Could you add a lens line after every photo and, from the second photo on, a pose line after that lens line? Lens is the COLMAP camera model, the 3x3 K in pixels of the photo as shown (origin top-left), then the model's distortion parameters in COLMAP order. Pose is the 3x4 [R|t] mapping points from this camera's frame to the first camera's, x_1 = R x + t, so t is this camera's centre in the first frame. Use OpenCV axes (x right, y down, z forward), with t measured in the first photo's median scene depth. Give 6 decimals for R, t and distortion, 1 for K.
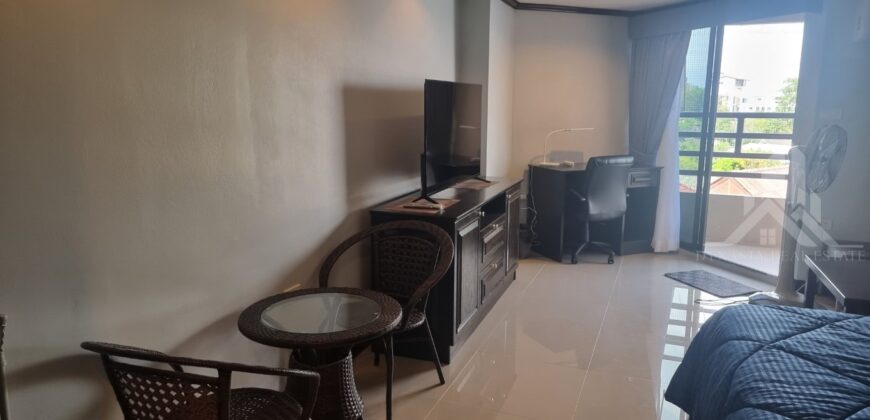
lens RADIAL K [[604.3, 0, 433.5], [0, 604.3, 203.9], [0, 0, 1]] dist [0.070446, -0.048870]
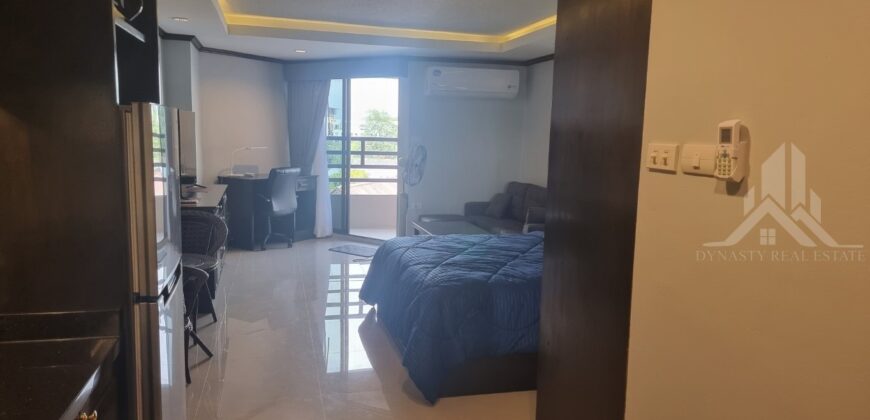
lens RADIAL K [[604.3, 0, 433.5], [0, 604.3, 203.9], [0, 0, 1]] dist [0.070446, -0.048870]
pose [[0.812644, -0.054536, 0.580202, -0.223612], [0.075835, 0.997042, -0.012499, 0.042984], [-0.577805, 0.054157, 0.814376, -0.280476]]
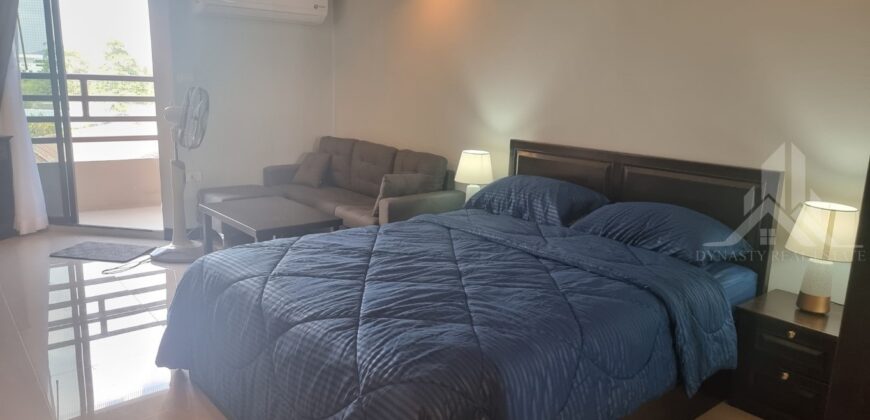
lens RADIAL K [[604.3, 0, 433.5], [0, 604.3, 203.9], [0, 0, 1]] dist [0.070446, -0.048870]
pose [[0.485092, -0.167361, 0.858298, -0.105797], [0.118016, 0.985065, 0.125379, -0.005414], [-0.866463, 0.040472, 0.497598, 0.055518]]
